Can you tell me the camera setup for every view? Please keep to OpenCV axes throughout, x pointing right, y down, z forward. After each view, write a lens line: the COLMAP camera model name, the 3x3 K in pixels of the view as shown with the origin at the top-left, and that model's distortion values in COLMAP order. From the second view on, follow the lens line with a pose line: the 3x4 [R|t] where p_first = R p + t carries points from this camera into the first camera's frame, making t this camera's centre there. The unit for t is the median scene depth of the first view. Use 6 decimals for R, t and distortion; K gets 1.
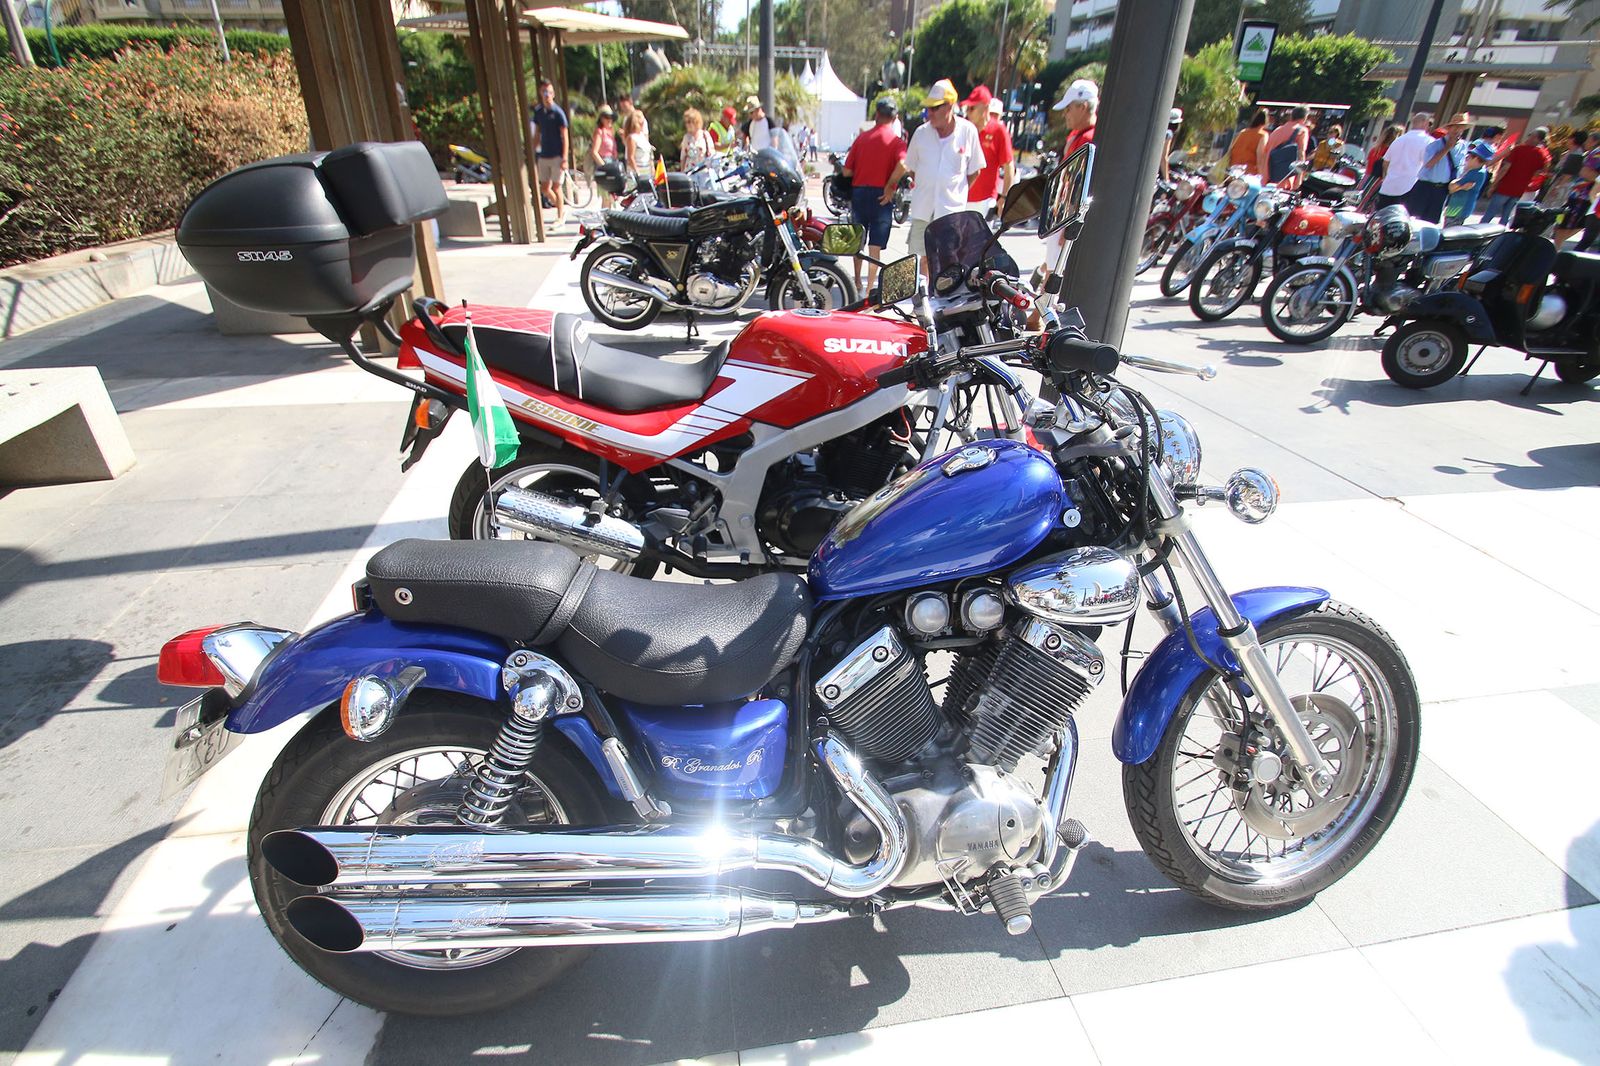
lens RADIAL K [[736.4, 0, 785.6], [0, 736.4, 541.1], [0, 0, 1]] dist [0.000482, -0.009206]
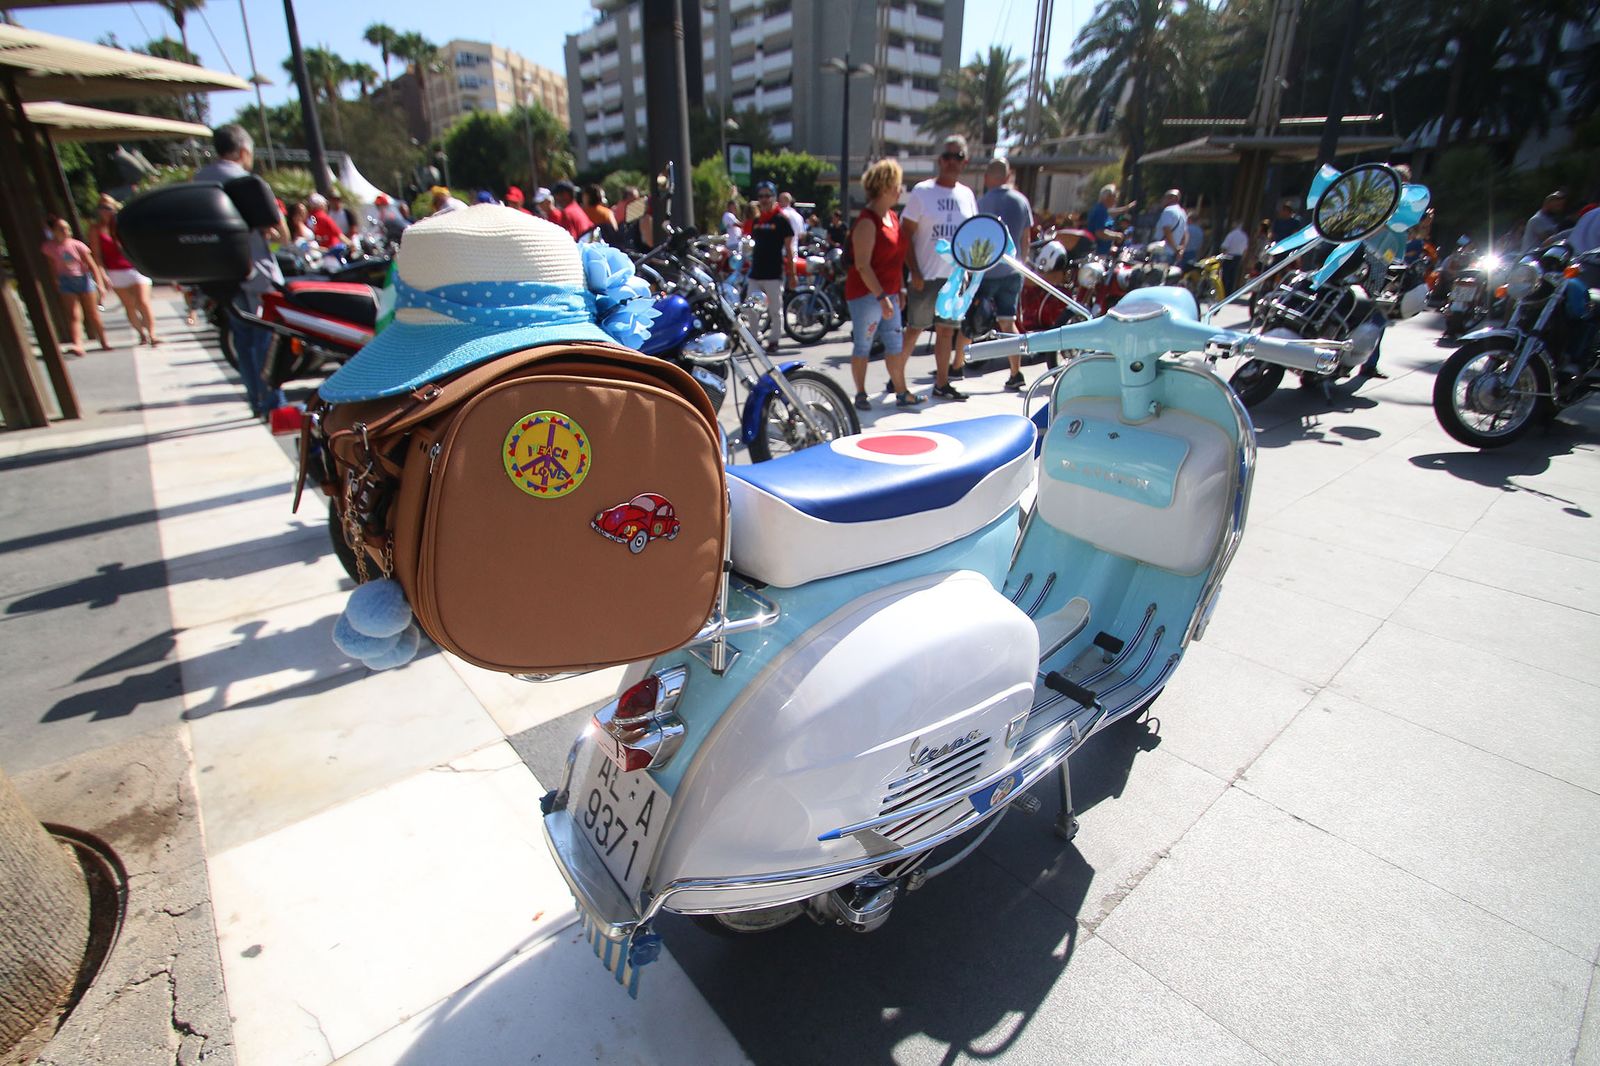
lens RADIAL K [[736.1, 0, 781.8], [0, 736.1, 546.2], [0, 0, 1]] dist [-0.001173, -0.008328]
pose [[0.858706, -0.213905, 0.465692, -0.023480], [0.262292, 0.964126, -0.040802, 0.031005], [-0.440258, 0.157184, 0.884006, -0.041038]]
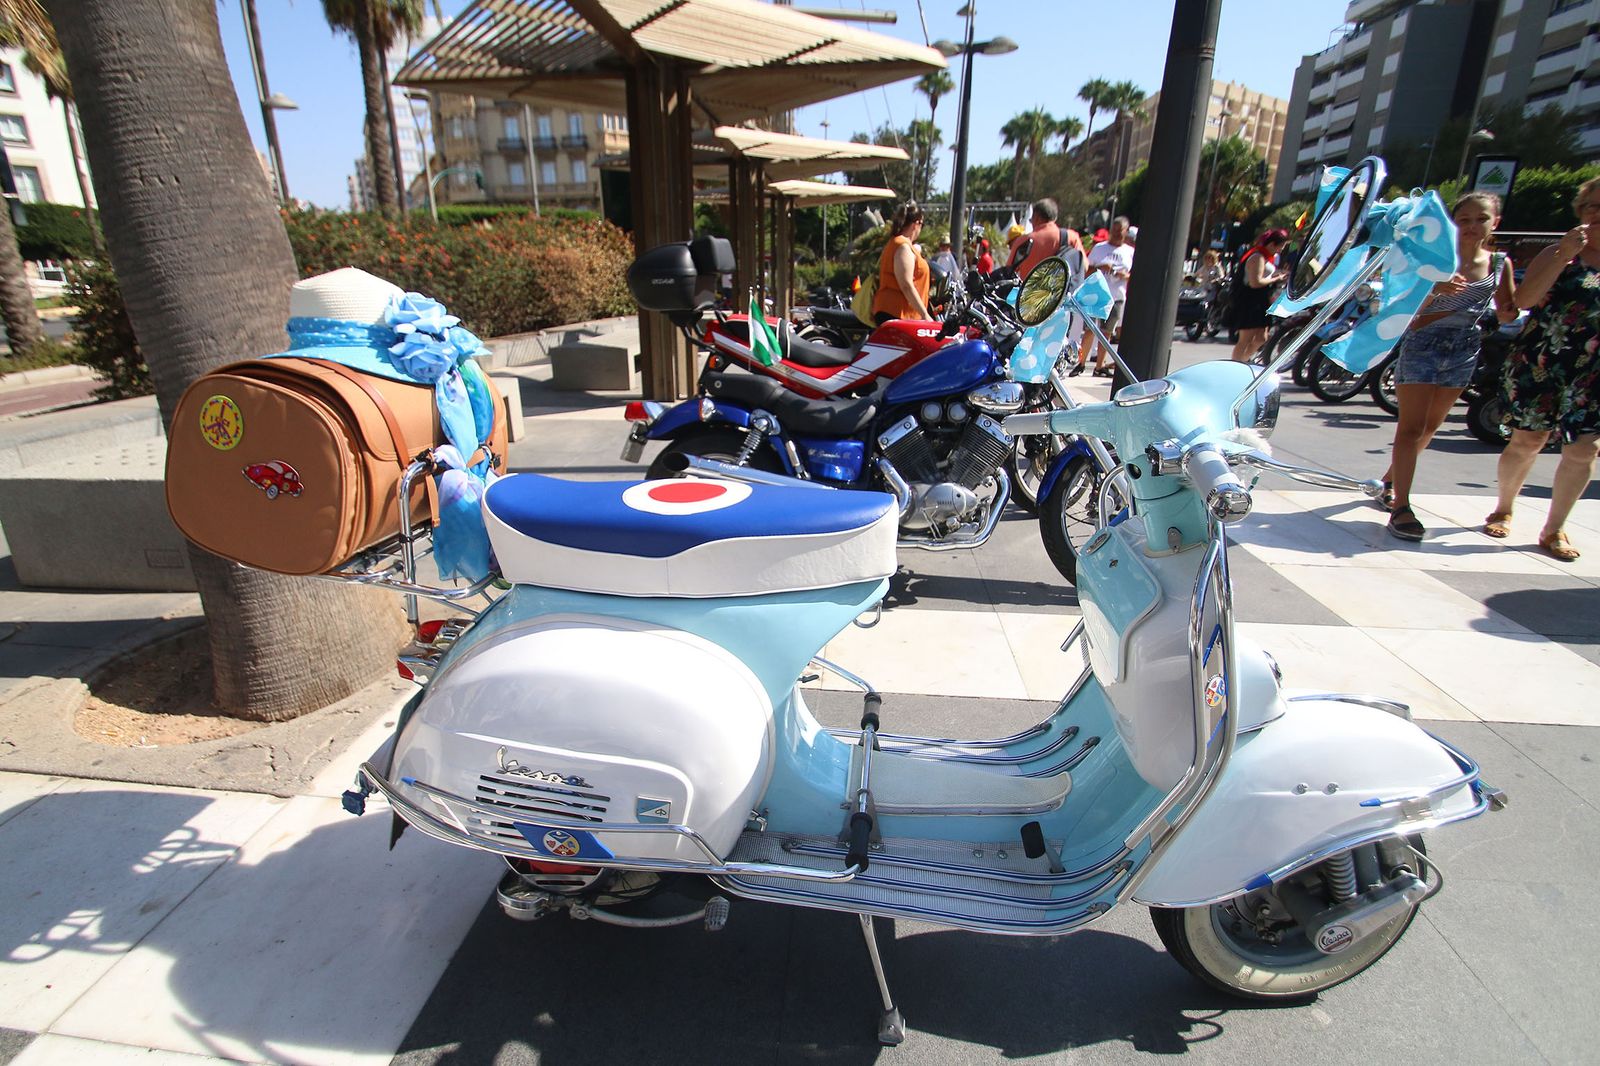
lens RADIAL K [[736.4, 0, 785.0], [0, 736.4, 539.5], [0, 0, 1]] dist [0.000482, -0.009206]
pose [[0.966213, 0.066307, -0.249069, 0.013288], [-0.107195, 0.982182, -0.154365, 0.033541], [0.234396, 0.175848, 0.956105, -0.045232]]
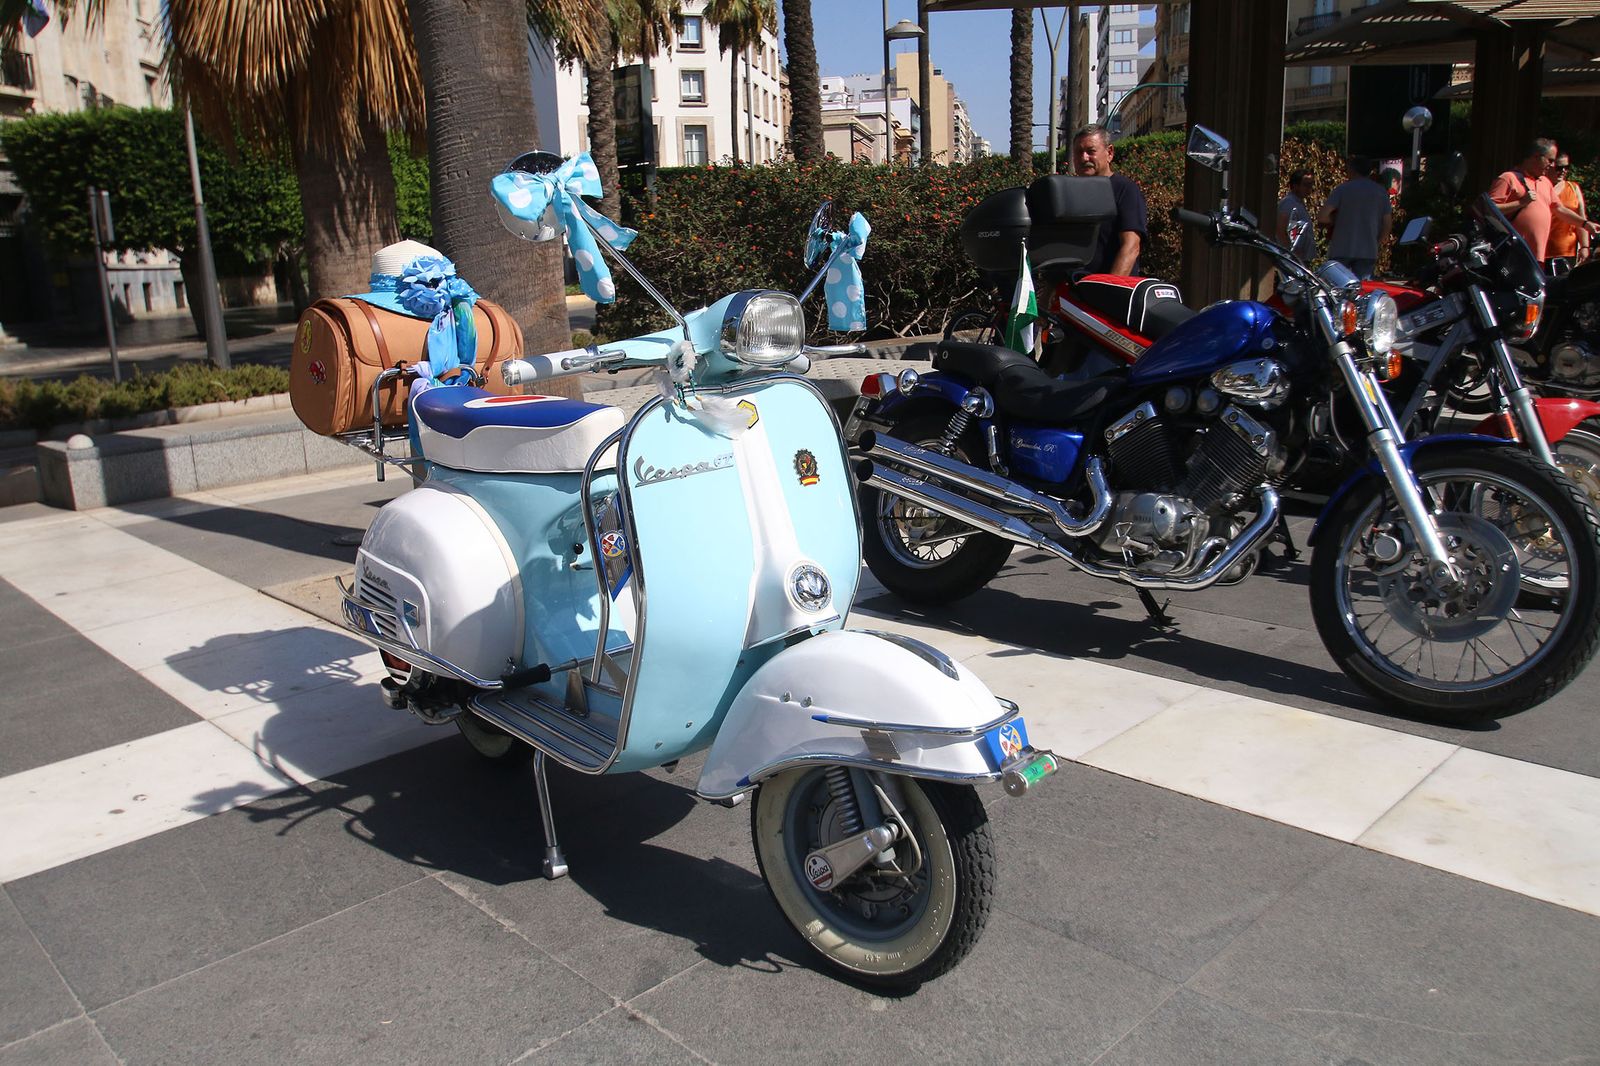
lens RADIAL K [[1234.8, 0, 806.2], [0, 1234.8, 550.2], [0, 0, 1]] dist [-0.058538, 0.017420]
pose [[0.582498, 0.150309, -0.798814, 0.073834], [-0.350076, 0.933328, -0.079657, 0.034822], [0.733582, 0.326046, 0.596281, -0.041911]]
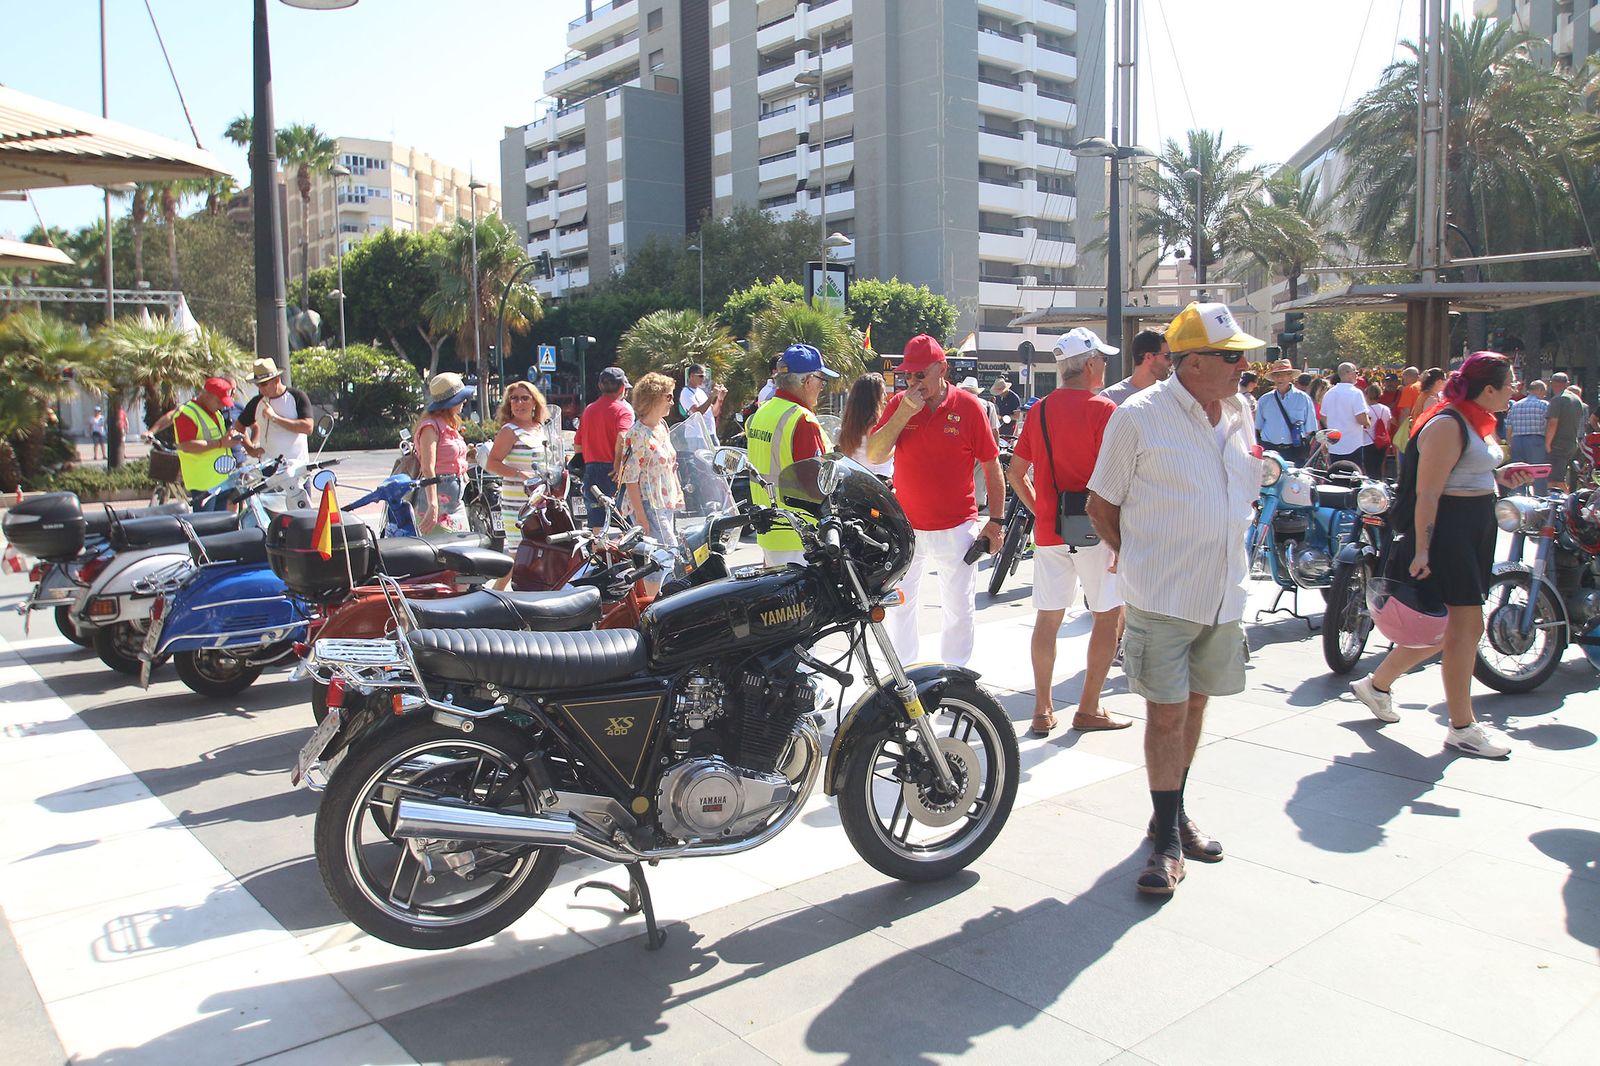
lens RADIAL K [[1234.8, 0, 808.1], [0, 1234.8, 537.9], [0, 0, 1]] dist [-0.058538, 0.017420]
pose [[0.855433, -0.086702, 0.510604, -0.060980], [0.276777, 0.909829, -0.309203, -0.041497], [-0.437753, 0.405826, 0.802295, 0.068652]]
